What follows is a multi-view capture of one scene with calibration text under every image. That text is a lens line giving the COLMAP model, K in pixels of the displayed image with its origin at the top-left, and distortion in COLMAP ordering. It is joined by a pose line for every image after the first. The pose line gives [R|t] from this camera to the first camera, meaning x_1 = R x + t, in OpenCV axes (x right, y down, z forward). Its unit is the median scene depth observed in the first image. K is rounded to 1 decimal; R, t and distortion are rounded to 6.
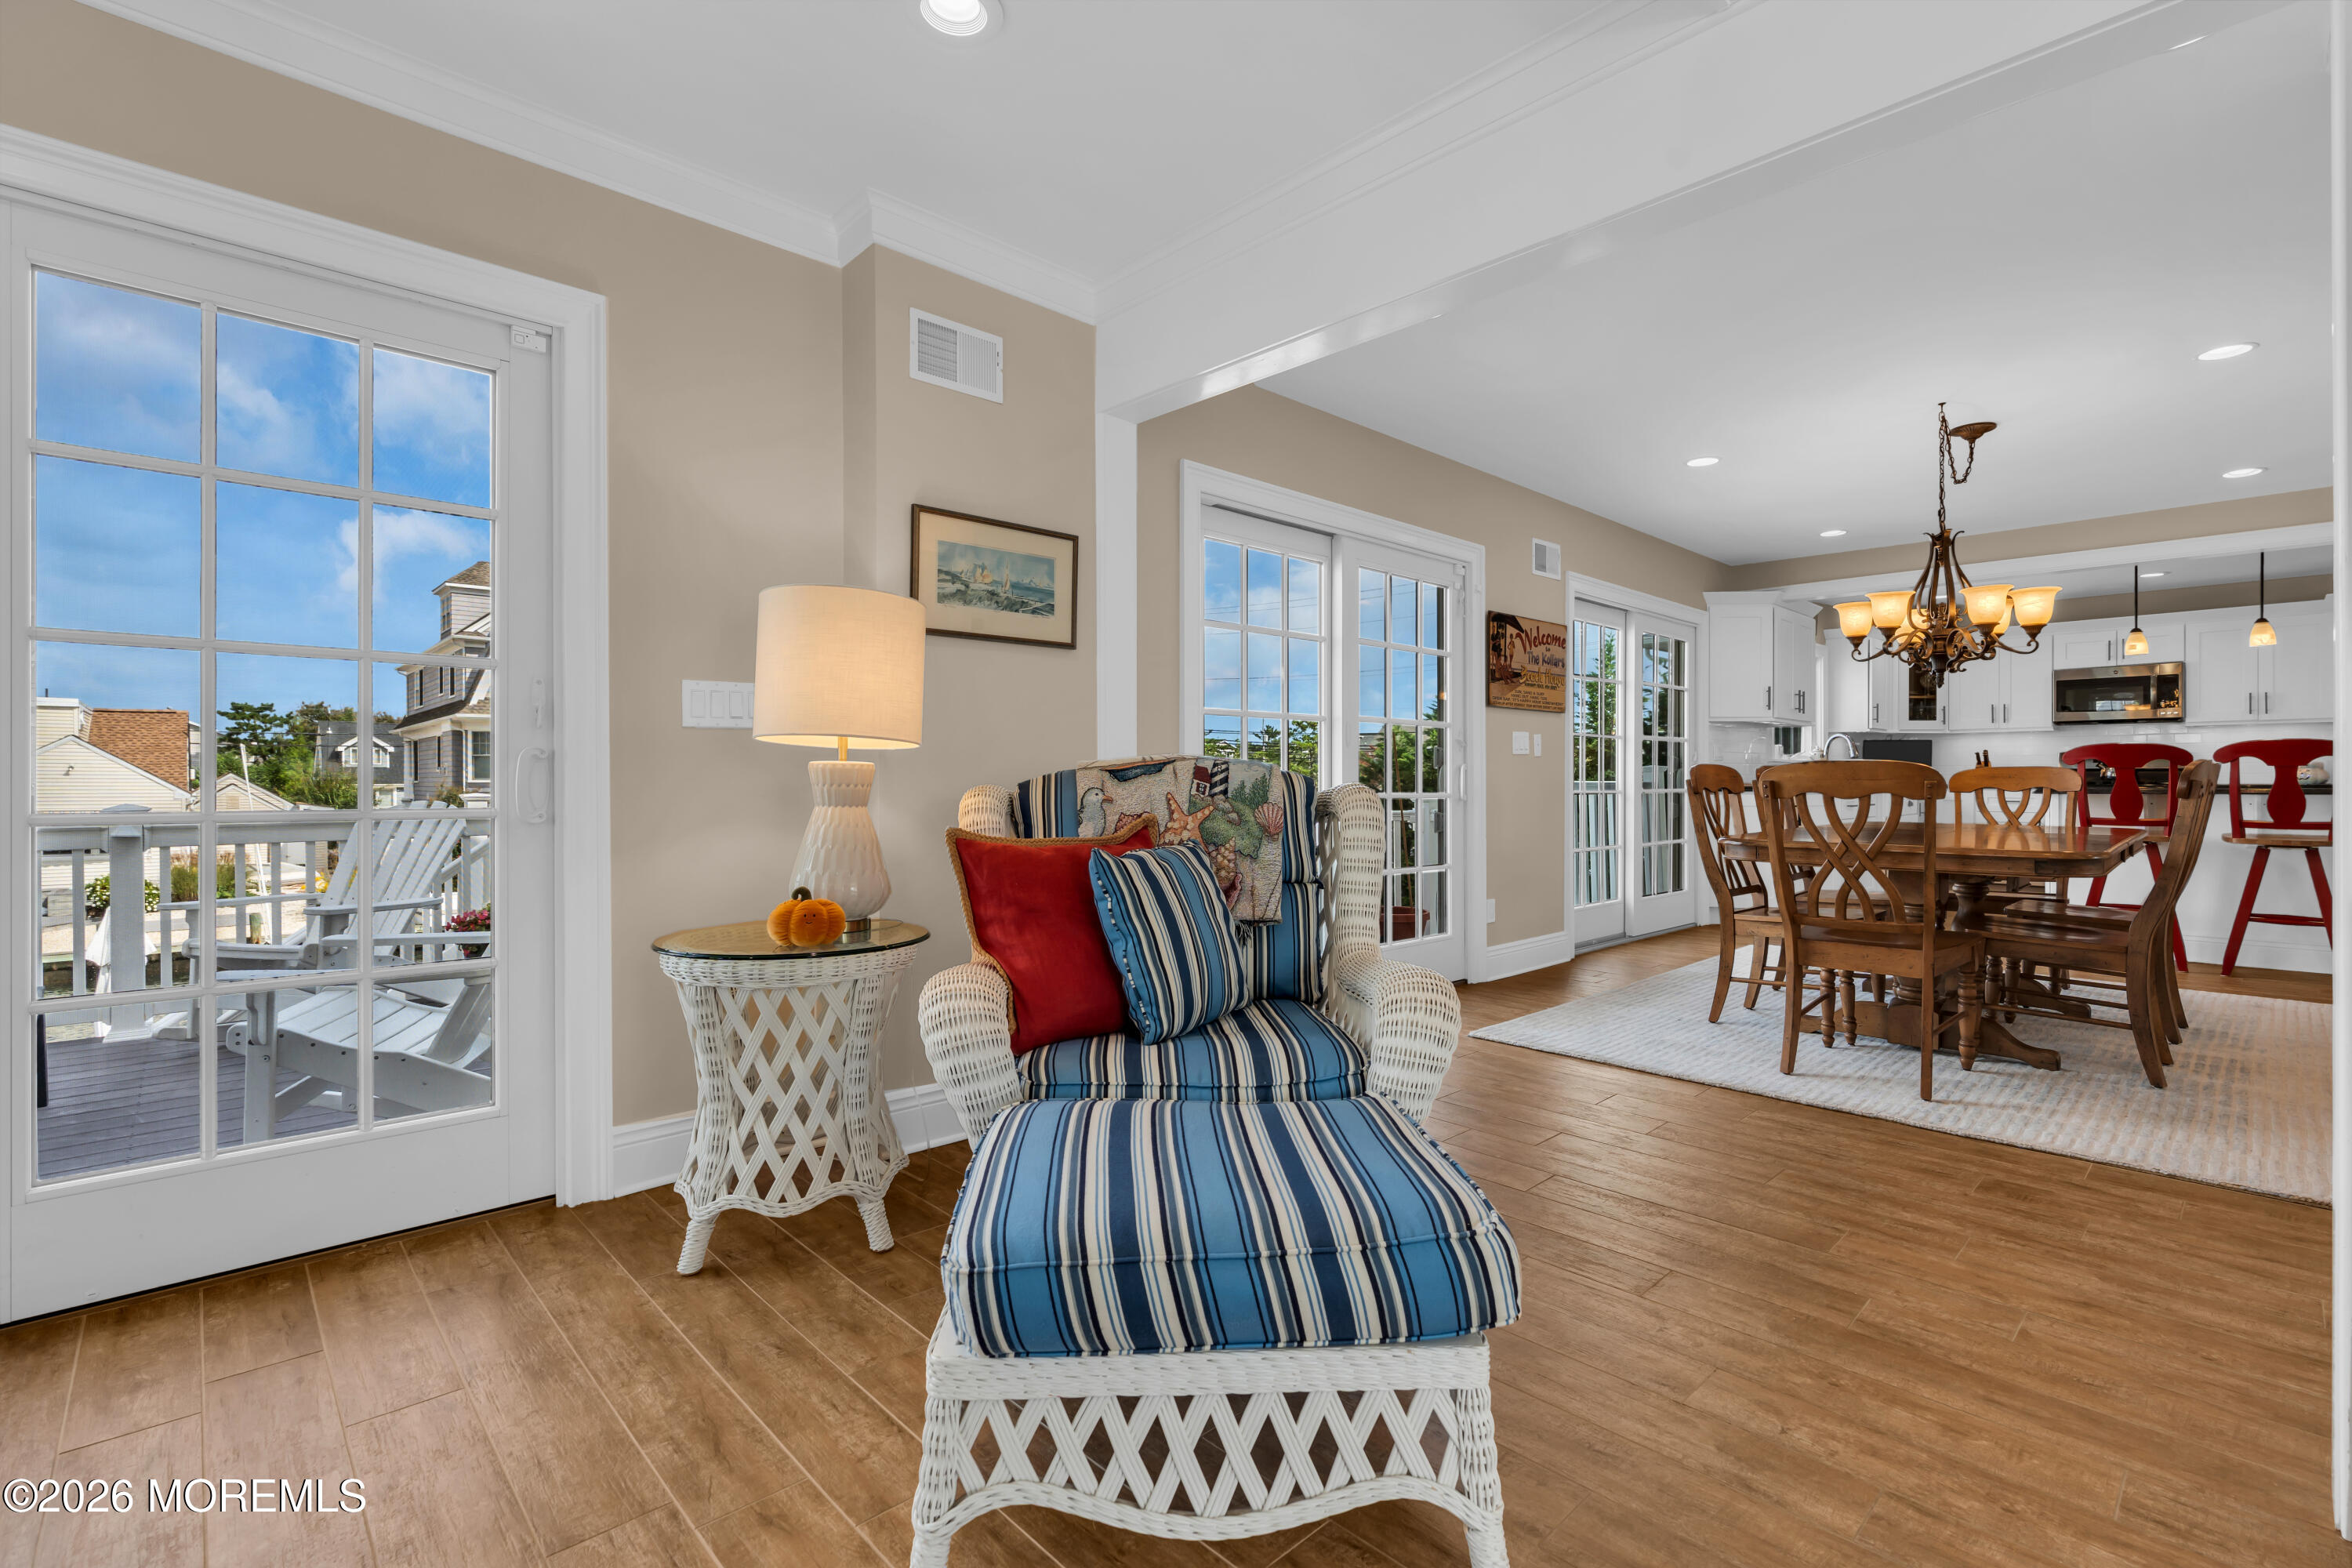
lens RADIAL K [[1048.5, 0, 1176.0], [0, 1048.5, 784.0], [0, 0, 1]] dist [0.001060, 0.000298]
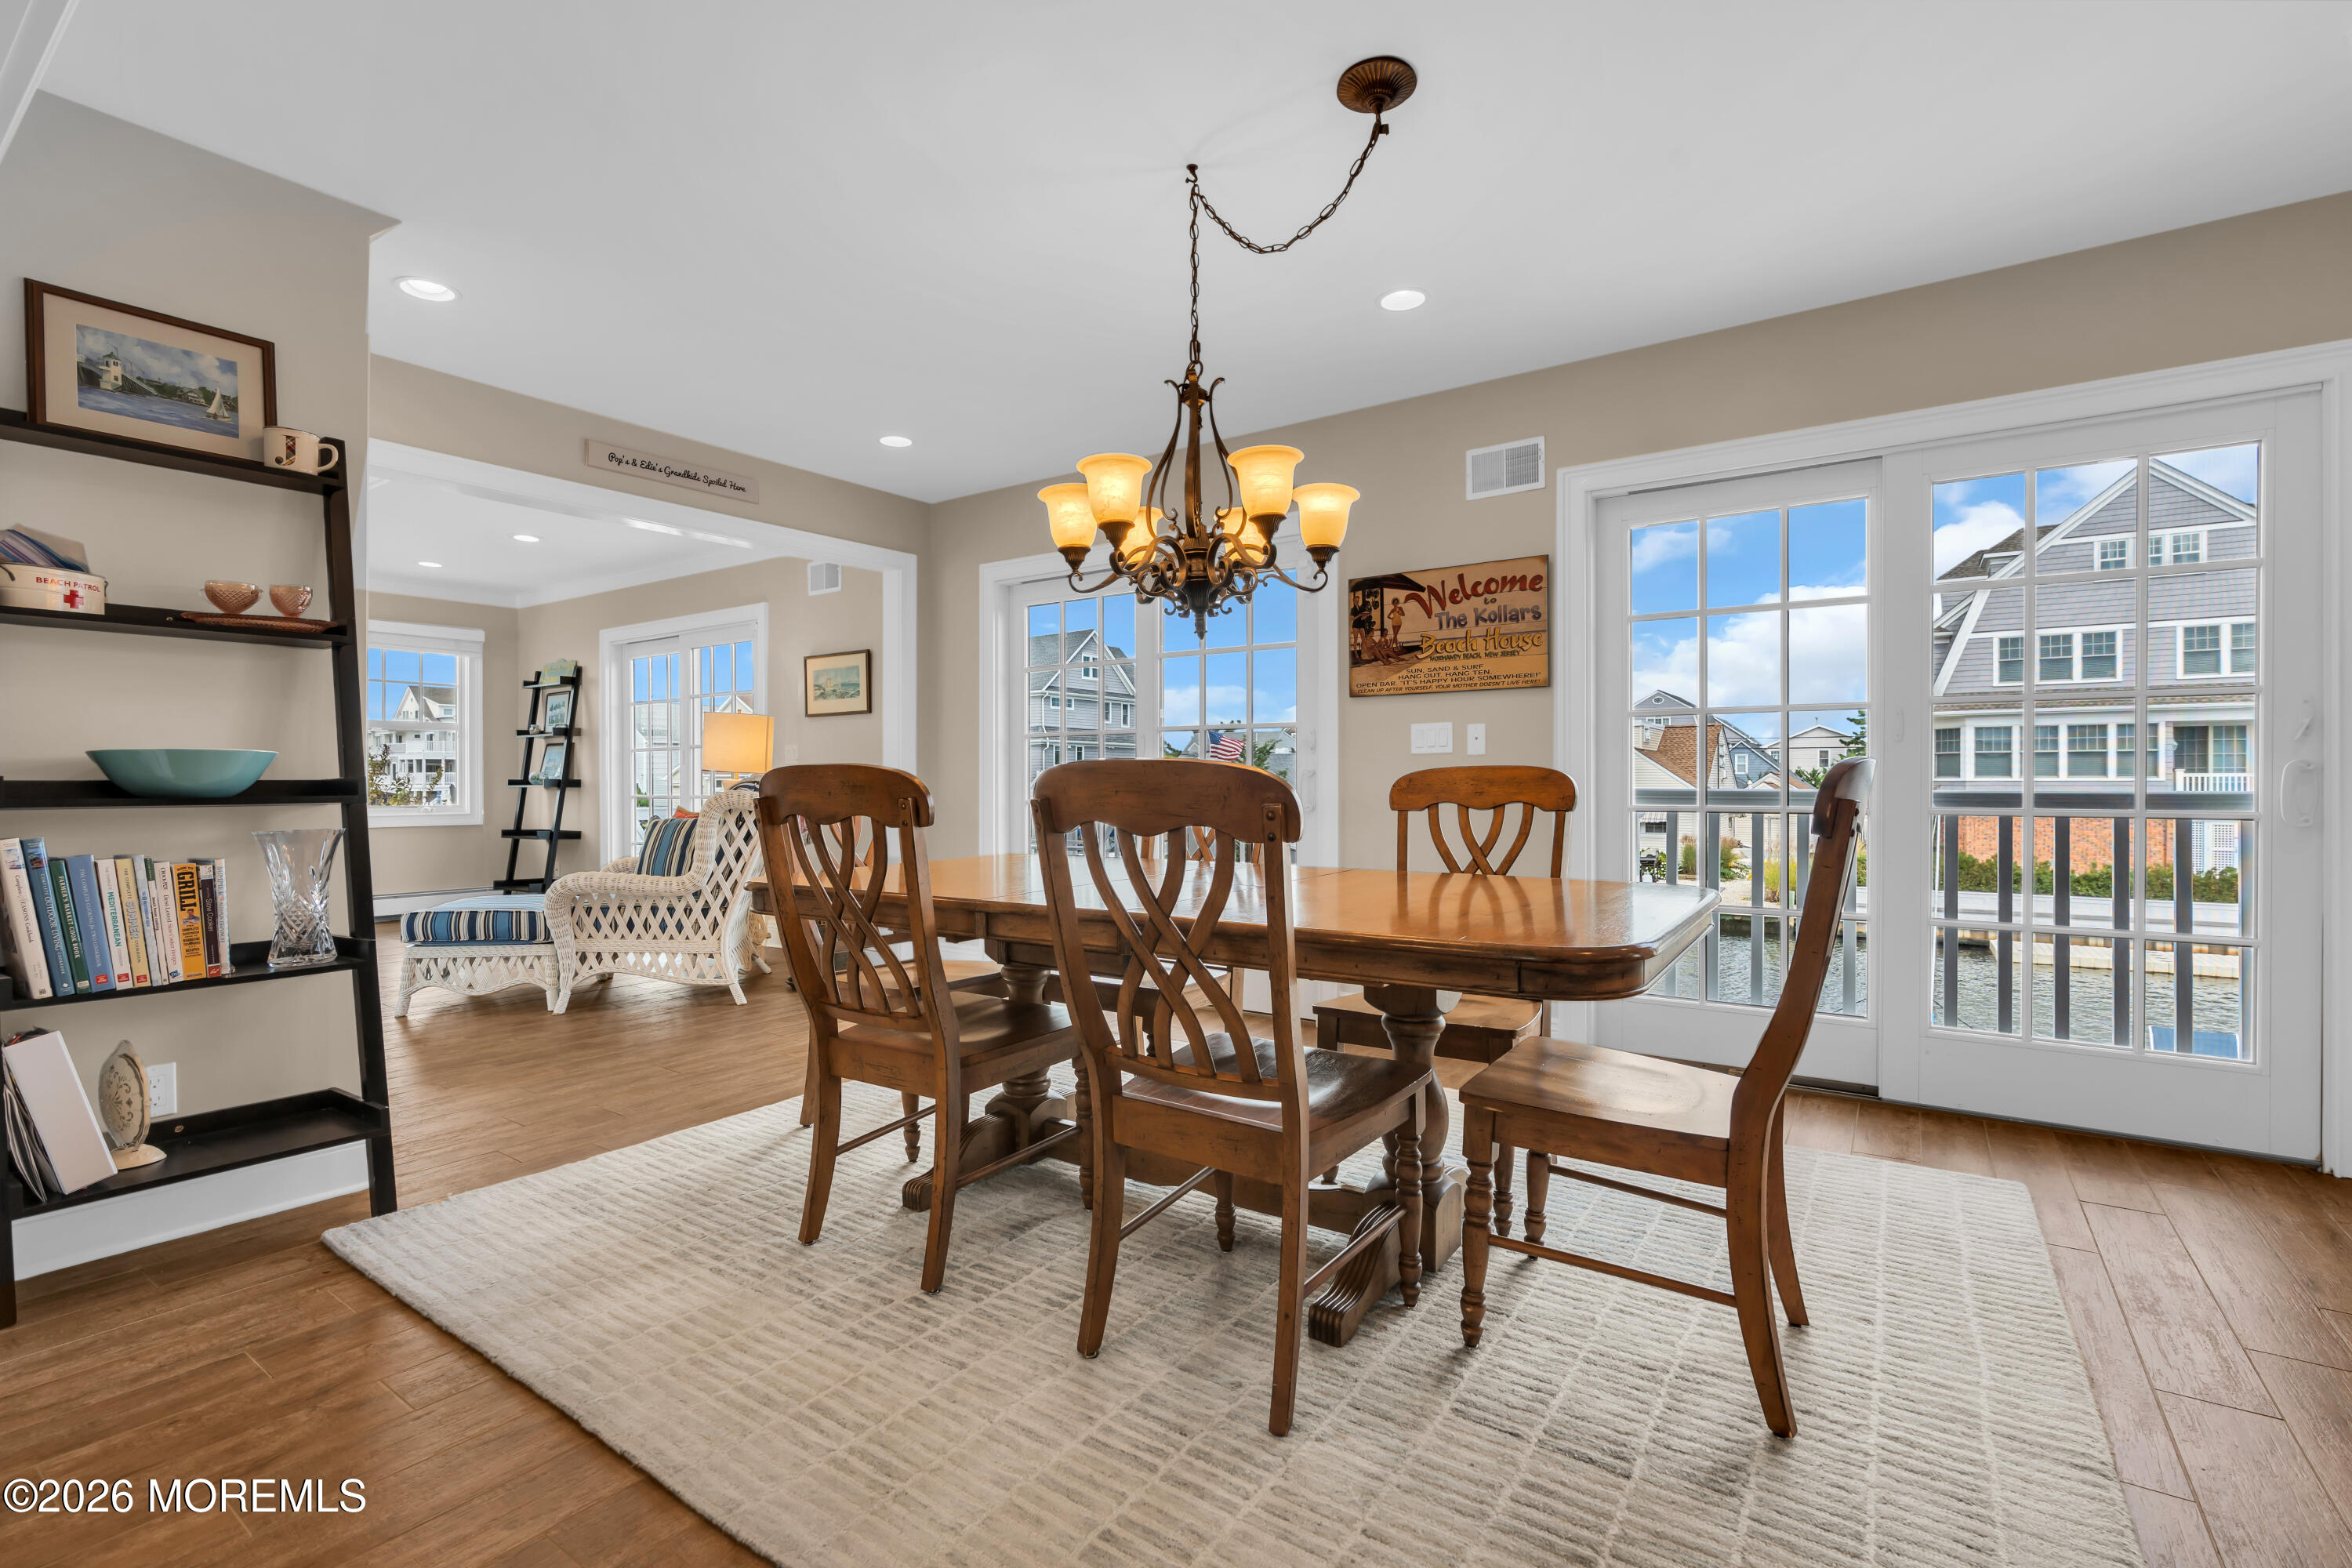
lens RADIAL K [[1048.5, 0, 1176.0], [0, 1048.5, 784.0], [0, 0, 1]] dist [0.001060, 0.000298]
pose [[0.199155, 0.001246, -0.979967, 1.953406], [-0.004091, 0.999992, 0.000440, -0.012692], [0.979959, 0.003921, 0.199159, 1.294284]]
